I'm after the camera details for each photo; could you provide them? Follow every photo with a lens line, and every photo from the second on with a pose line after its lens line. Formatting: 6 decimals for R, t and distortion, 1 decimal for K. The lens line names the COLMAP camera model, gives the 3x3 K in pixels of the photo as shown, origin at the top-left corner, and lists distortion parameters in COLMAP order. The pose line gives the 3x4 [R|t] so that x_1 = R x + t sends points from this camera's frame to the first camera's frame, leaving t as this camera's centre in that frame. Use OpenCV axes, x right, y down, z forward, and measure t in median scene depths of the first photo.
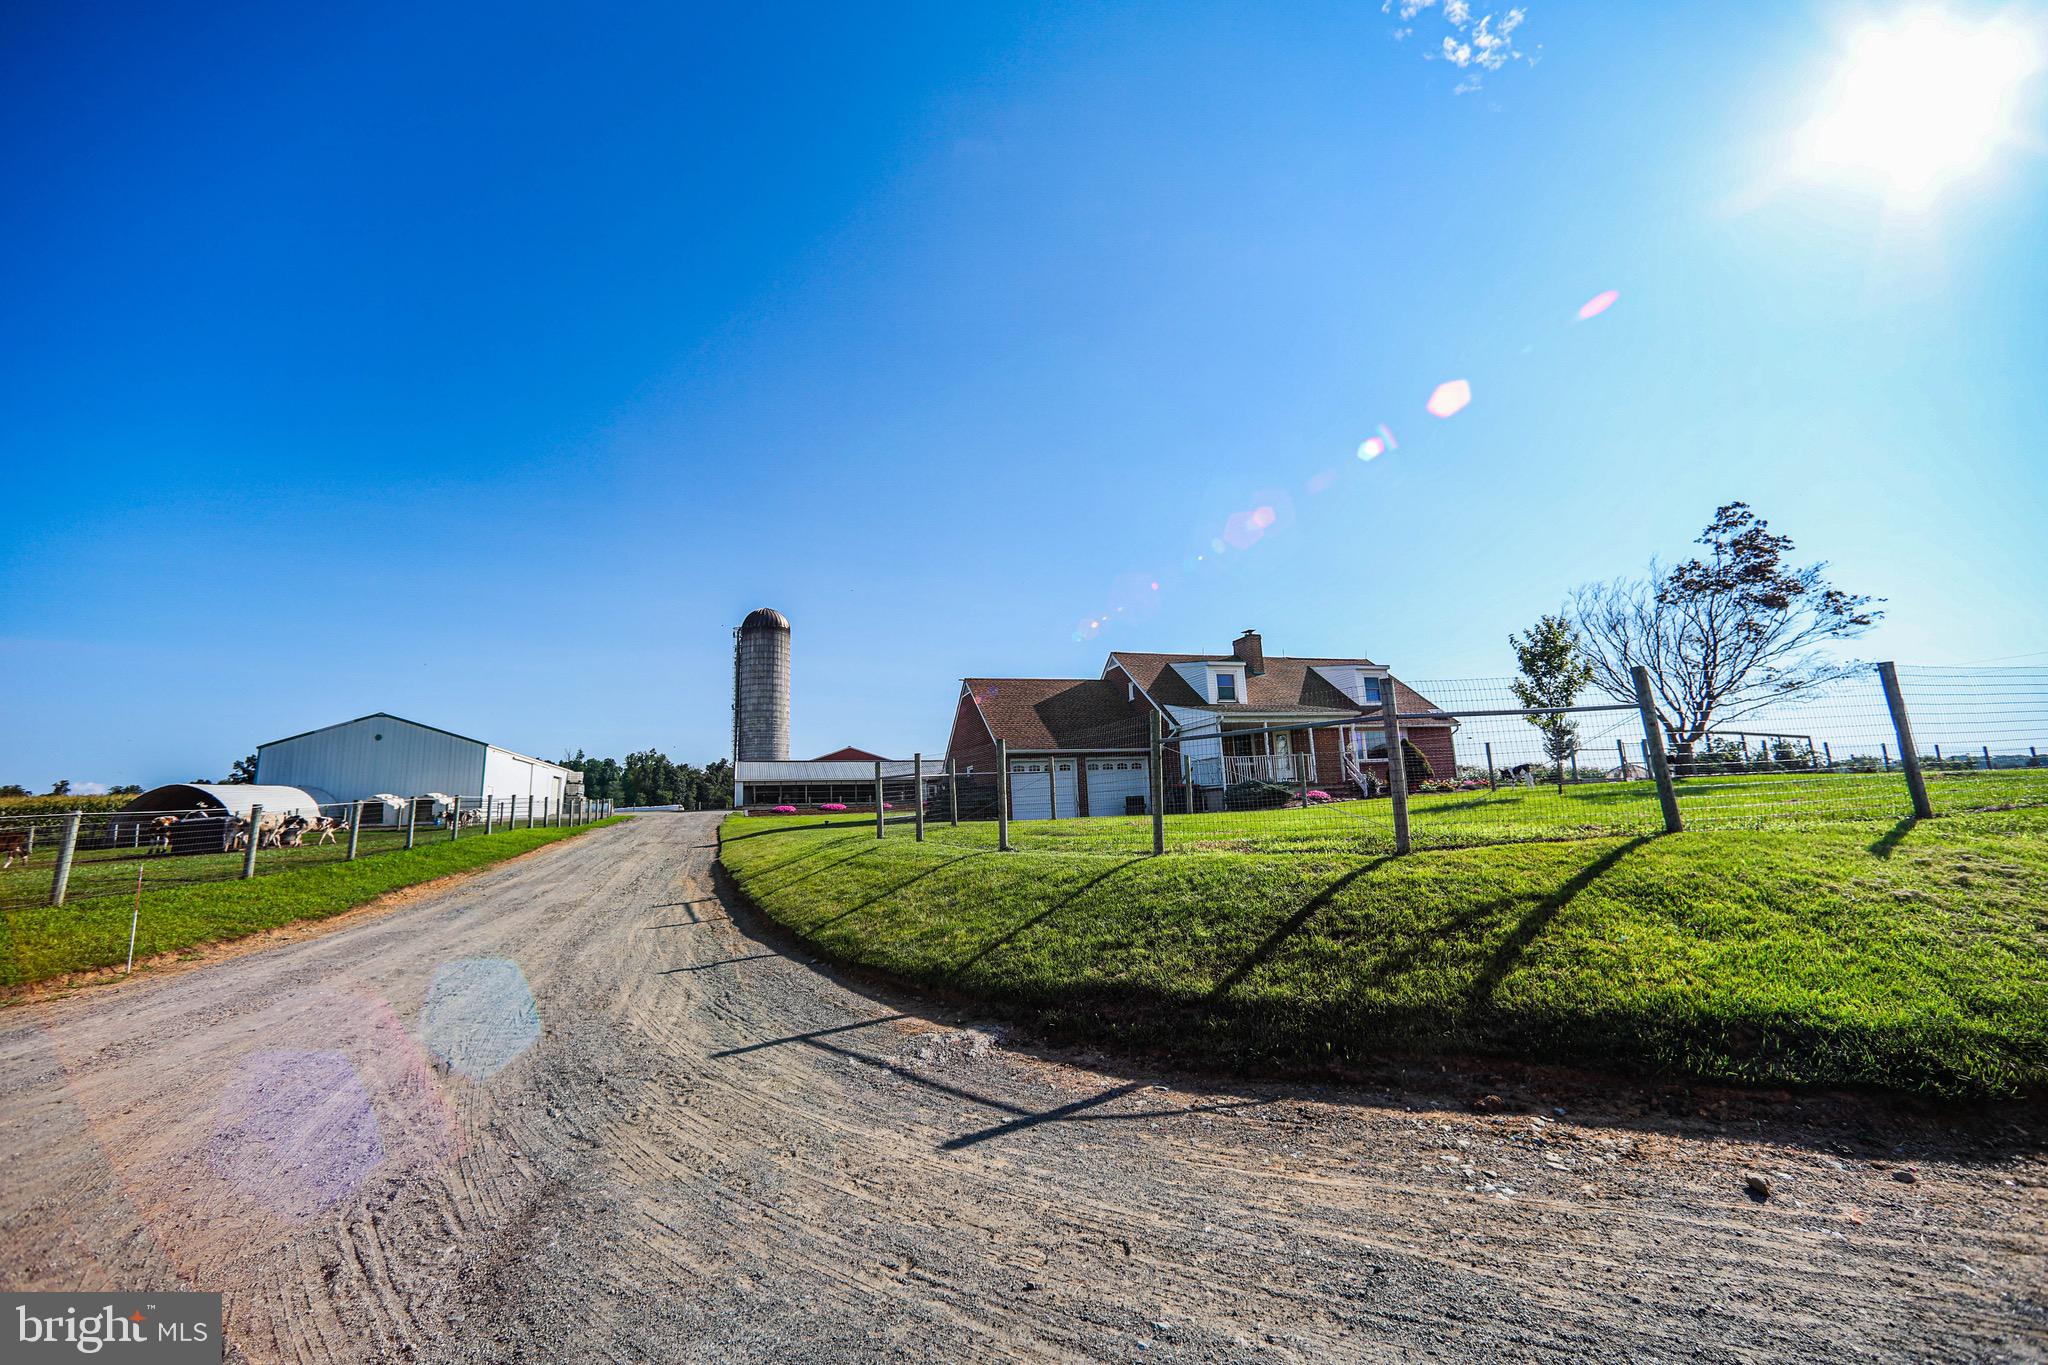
lens RADIAL K [[821.6, 0, 1026.2], [0, 821.6, 668.6], [0, 0, 1]] dist [-0.061258, 0.028741]
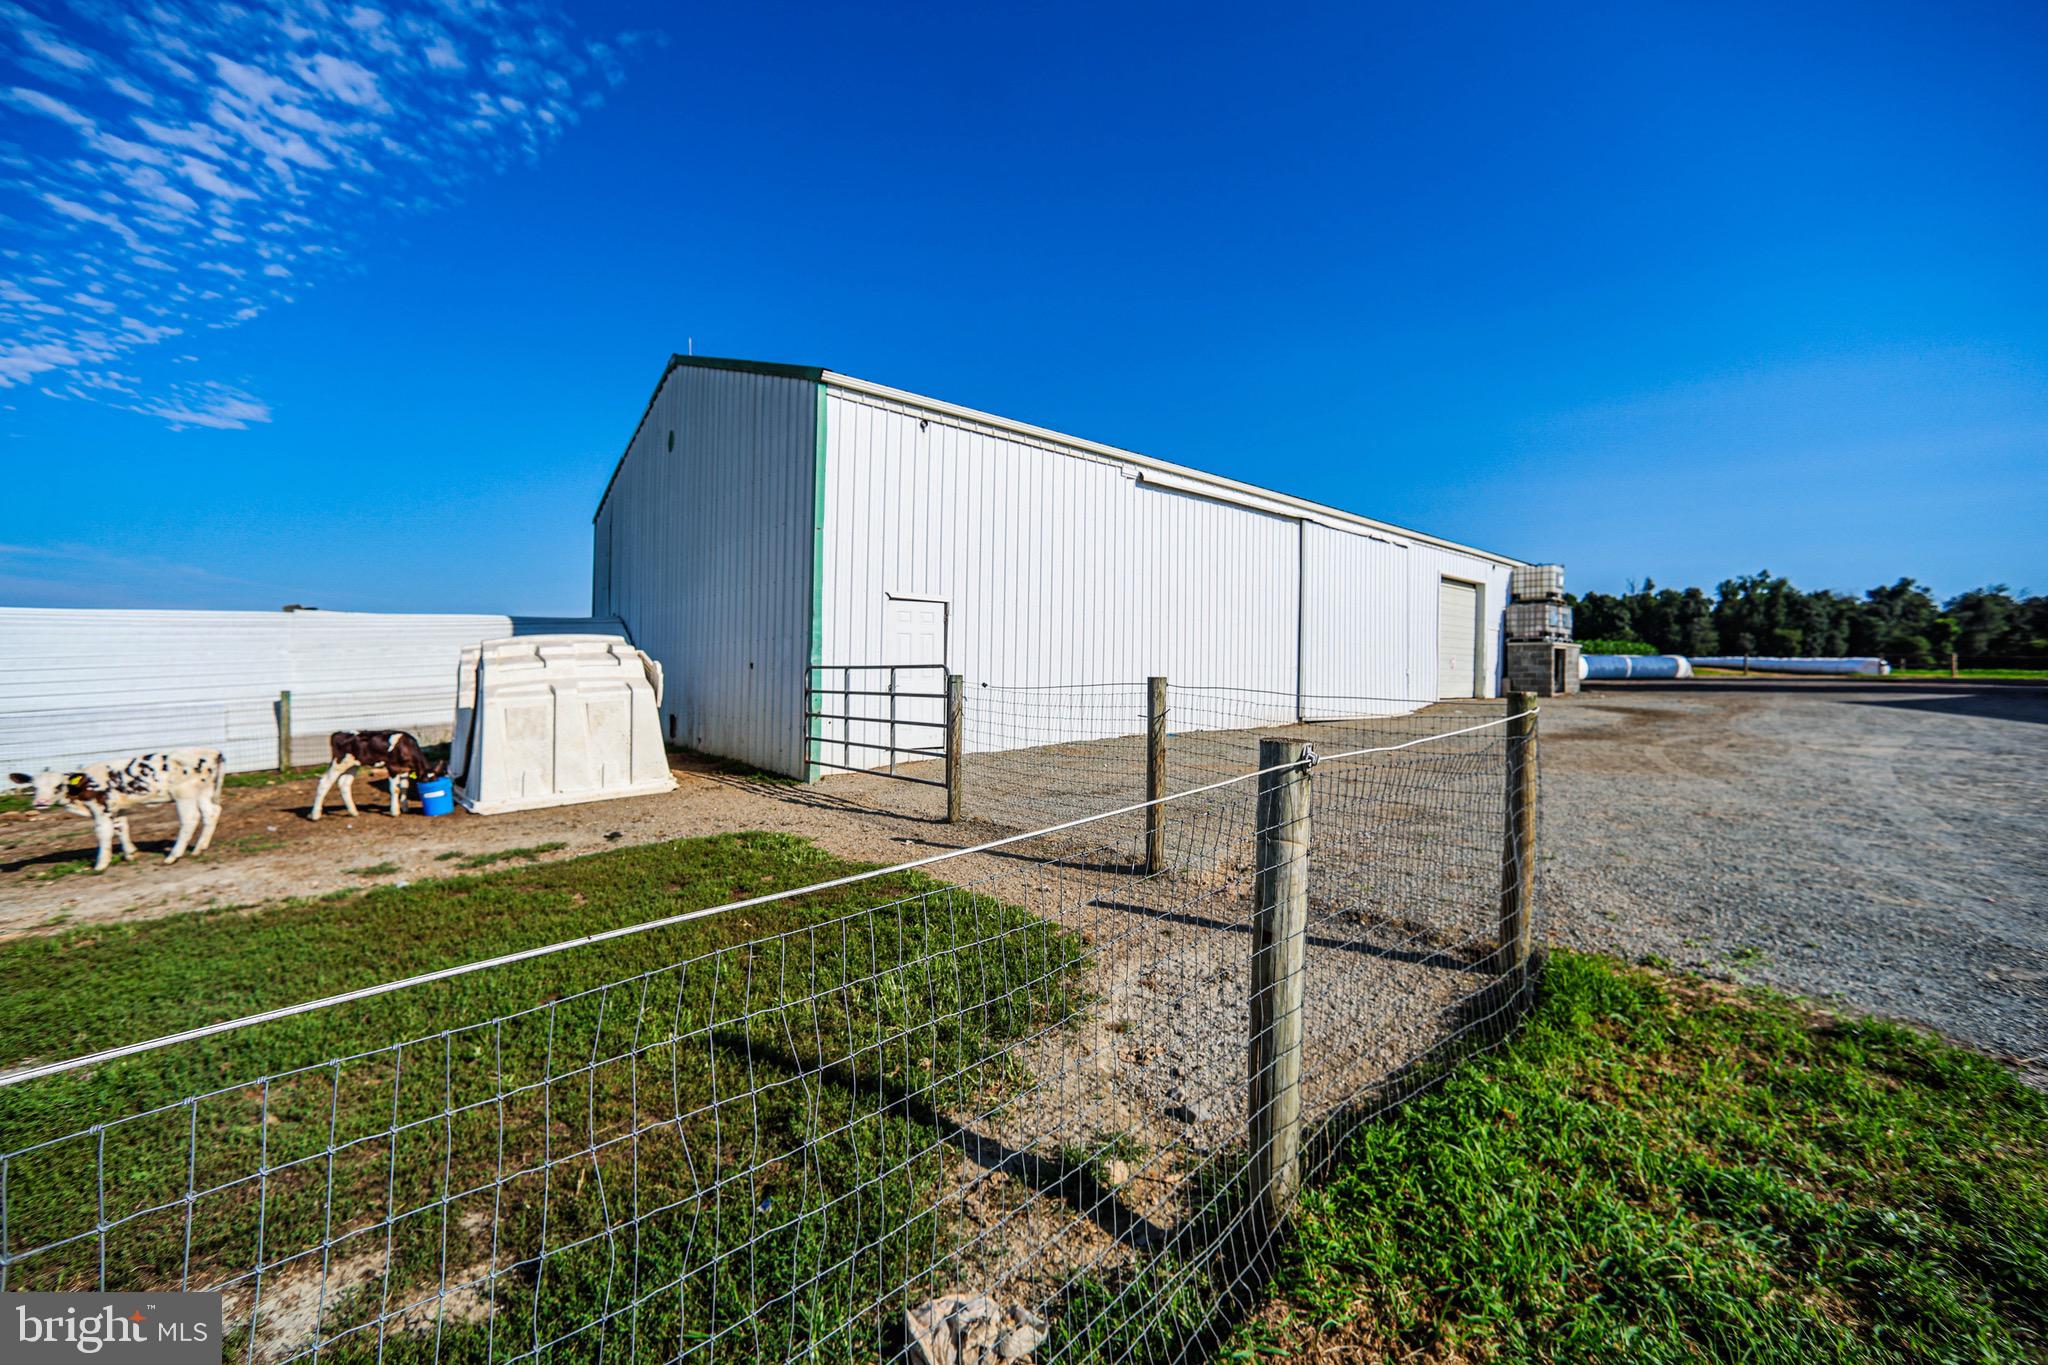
lens RADIAL K [[821.6, 0, 1026.2], [0, 821.6, 668.6], [0, 0, 1]] dist [-0.061258, 0.028741]
pose [[0.391455, 0.037123, -0.919448, -0.076392], [0.142395, 0.984706, 0.100383, 0.022954], [0.909113, -0.170220, 0.380182, 0.149703]]
